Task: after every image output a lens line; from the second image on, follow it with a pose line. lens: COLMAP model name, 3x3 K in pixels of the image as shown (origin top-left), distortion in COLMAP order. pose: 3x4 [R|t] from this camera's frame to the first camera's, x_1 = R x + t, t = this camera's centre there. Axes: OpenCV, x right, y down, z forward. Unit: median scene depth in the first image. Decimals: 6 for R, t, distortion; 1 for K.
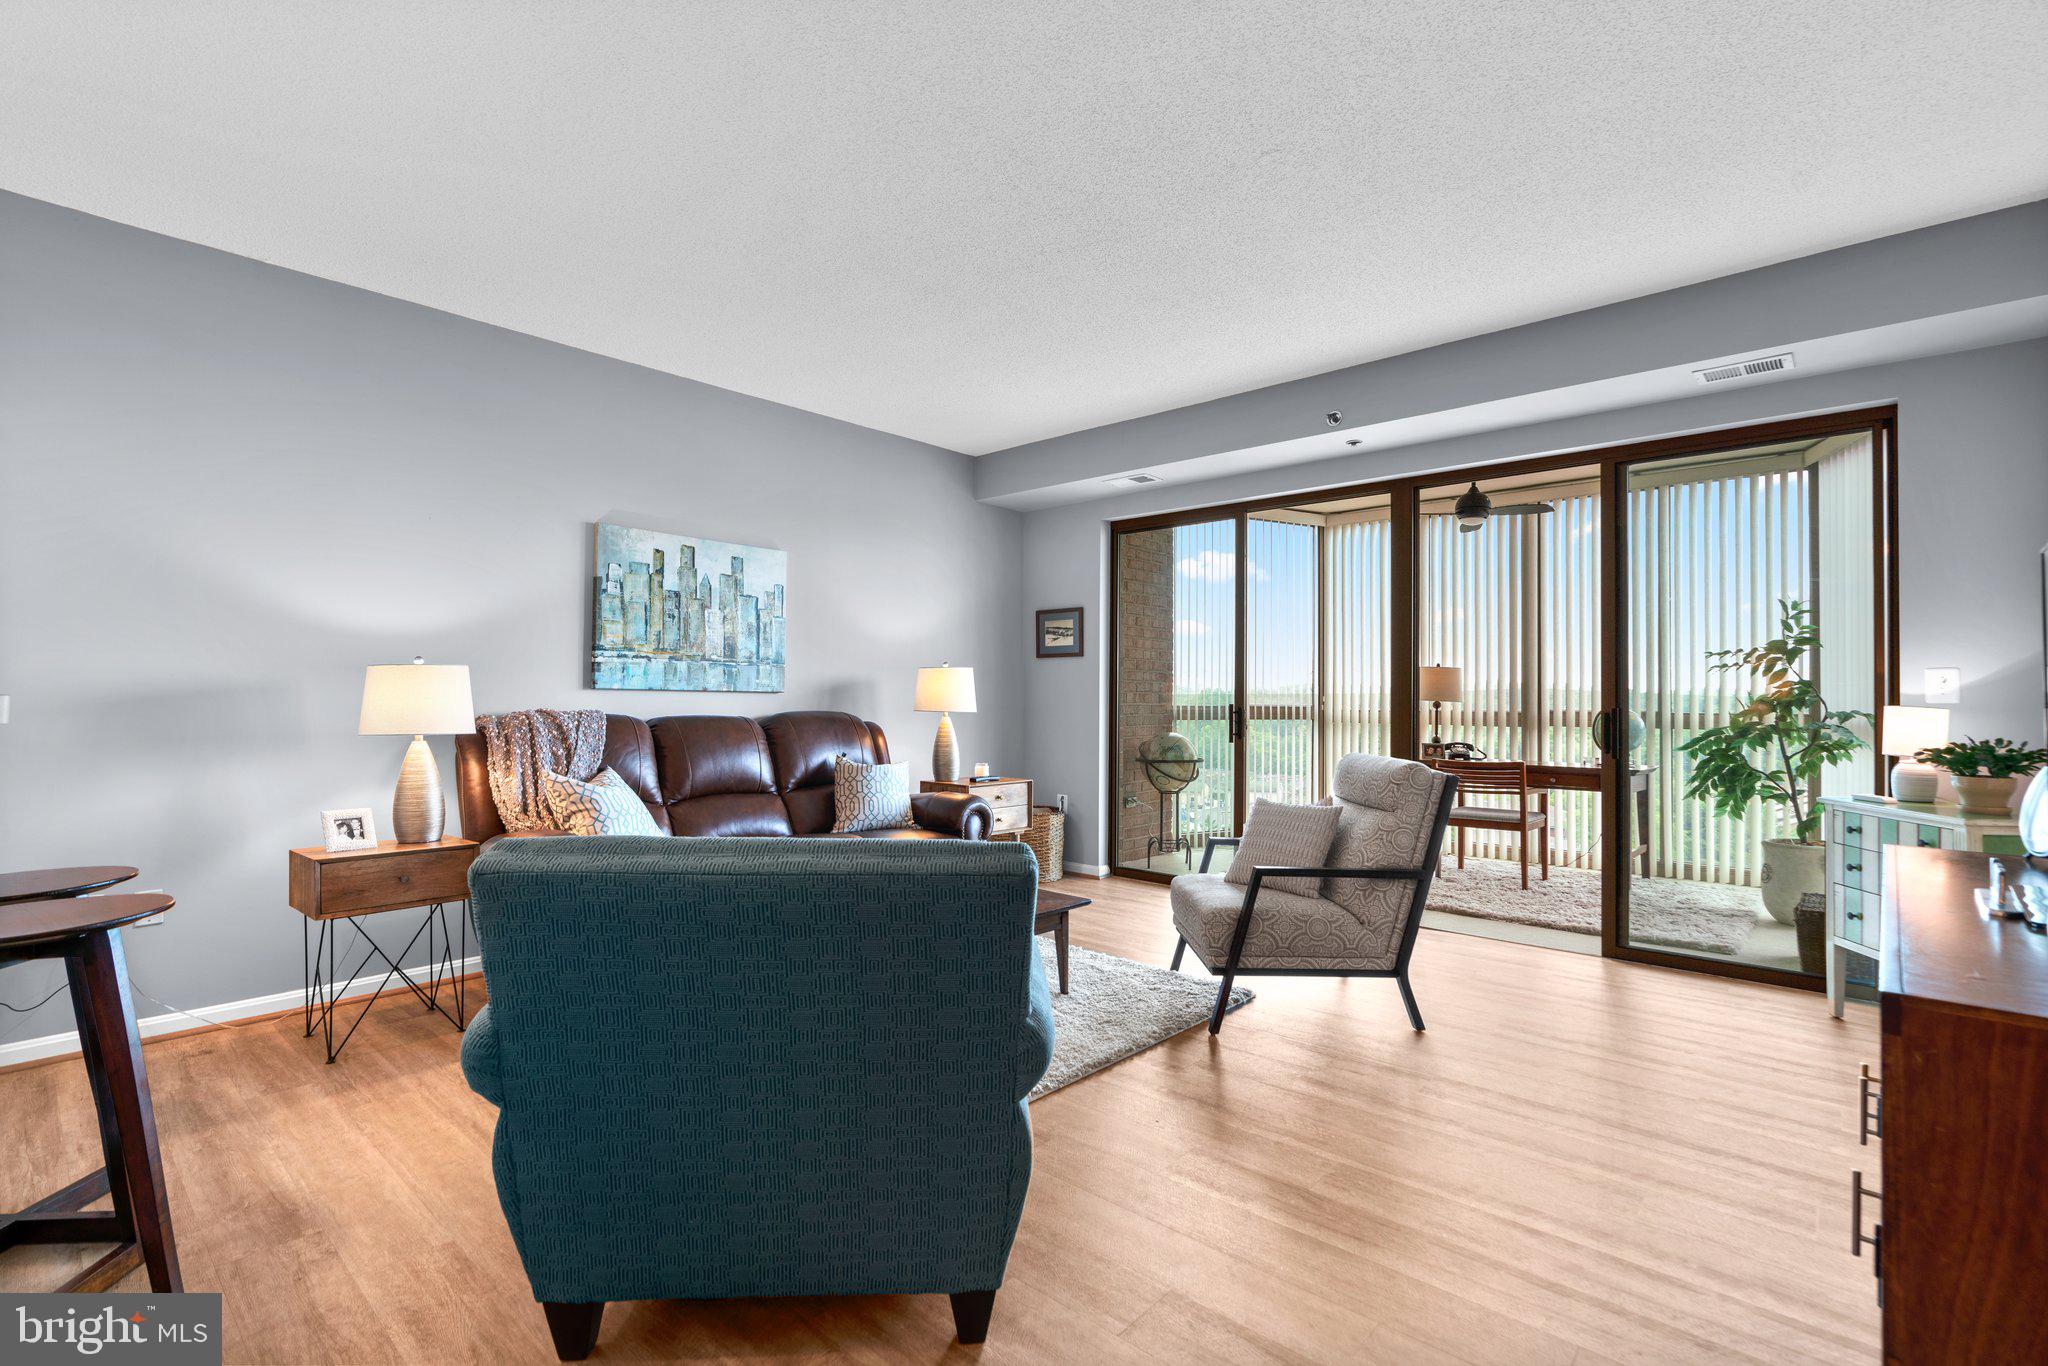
lens RADIAL K [[919.1, 0, 1035.6], [0, 919.1, 688.2], [0, 0, 1]] dist [-0.014578, 0.000113]
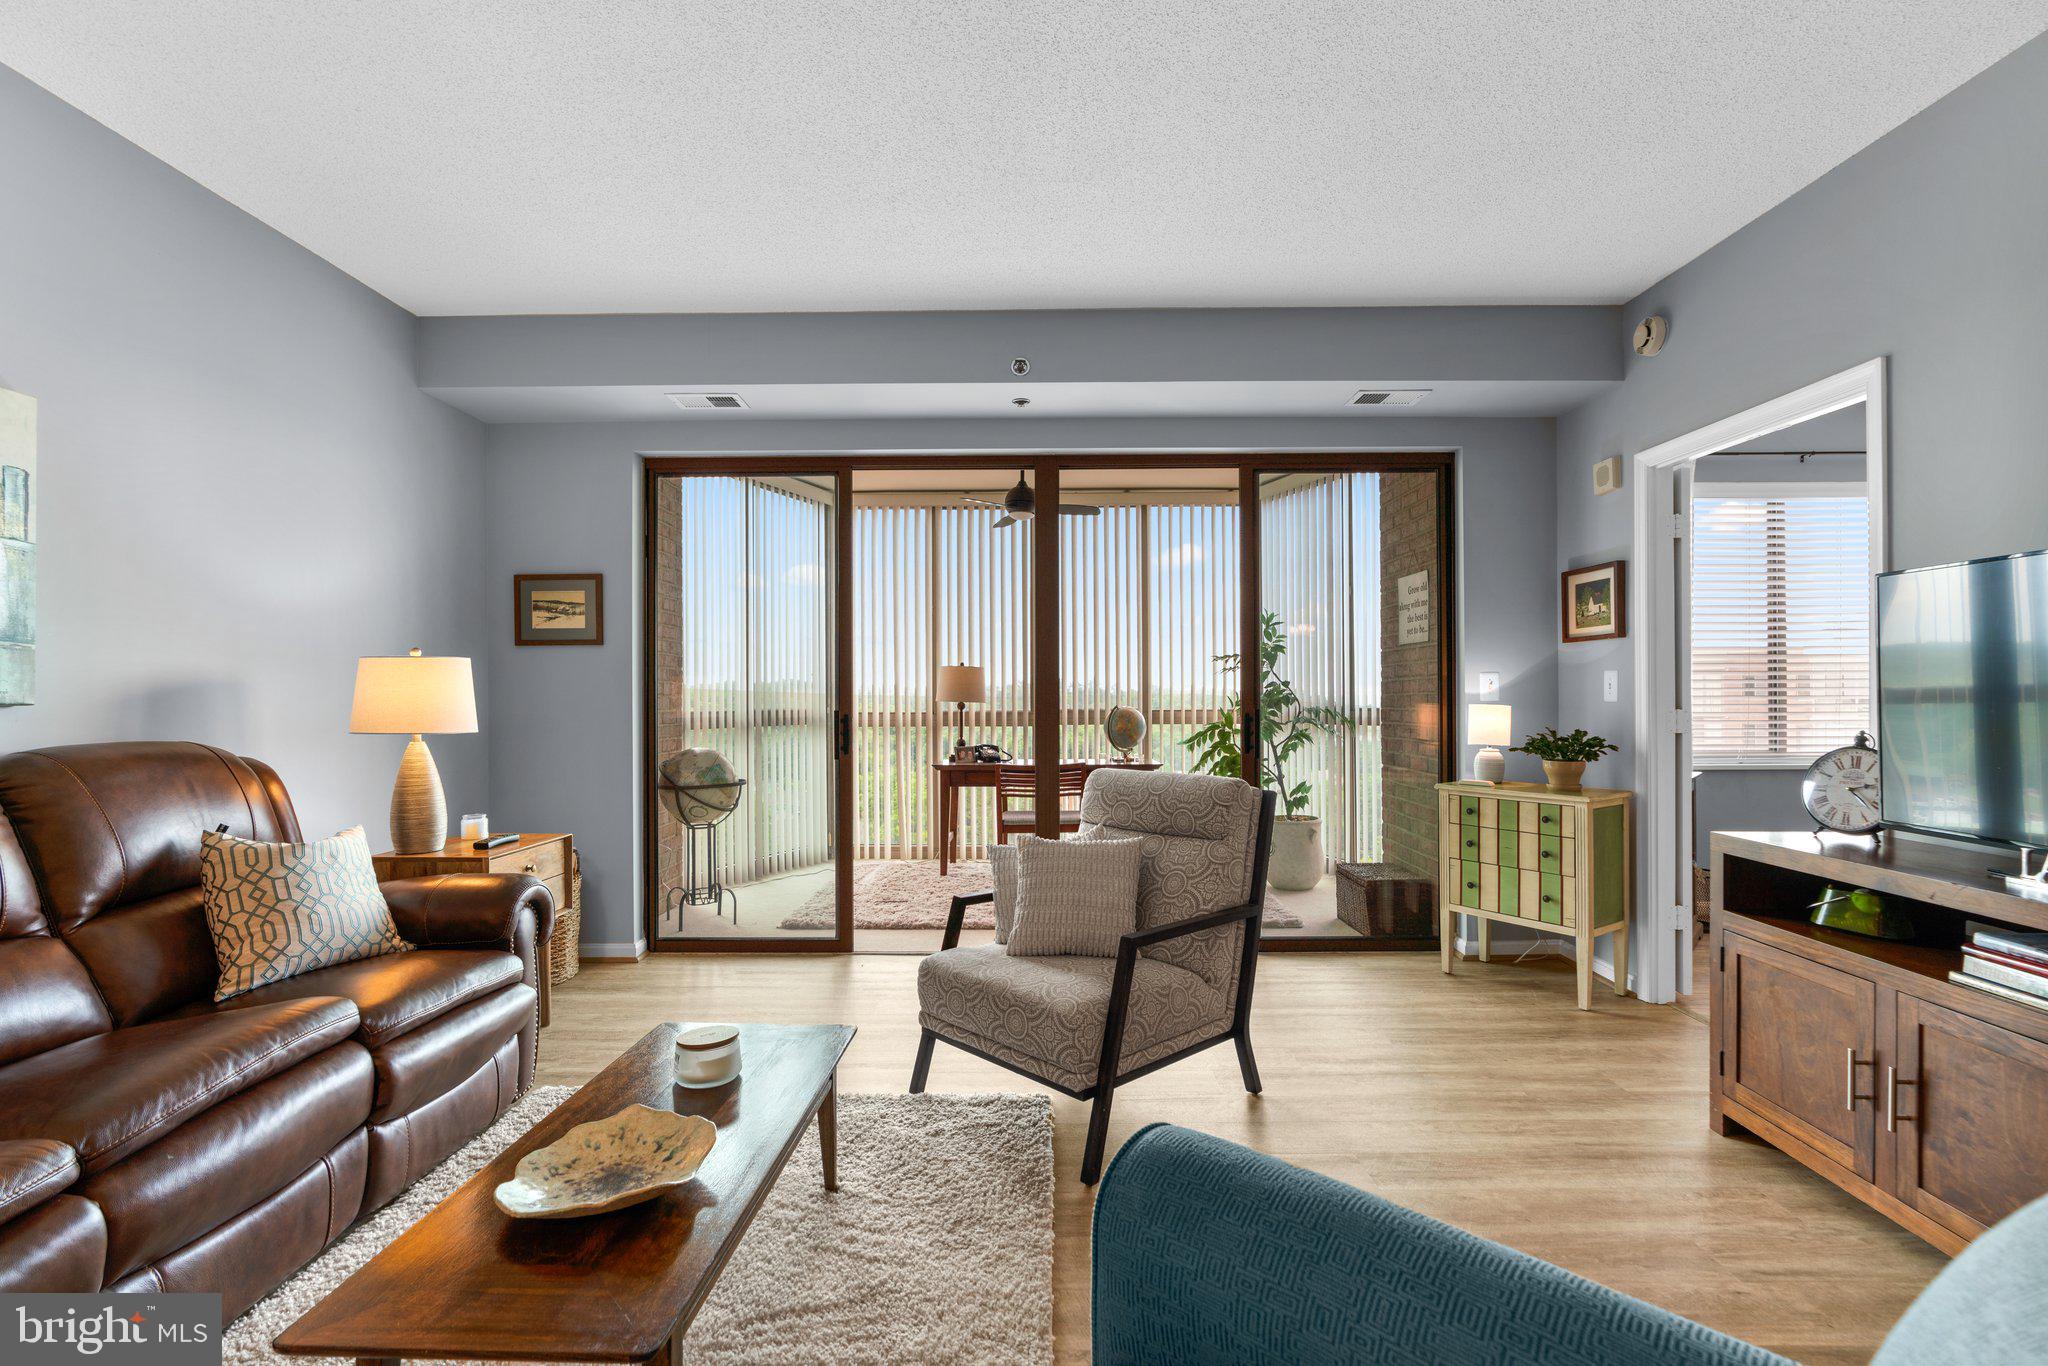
lens RADIAL K [[911.0, 0, 1026.3], [0, 911.0, 693.8], [0, 0, 1]] dist [-0.015461, 0.000133]
pose [[0.753593, -0.007363, 0.657300, -0.195584], [0.002108, 0.999959, 0.008784, -0.003685], [-0.657338, -0.005234, 0.753578, 0.336100]]
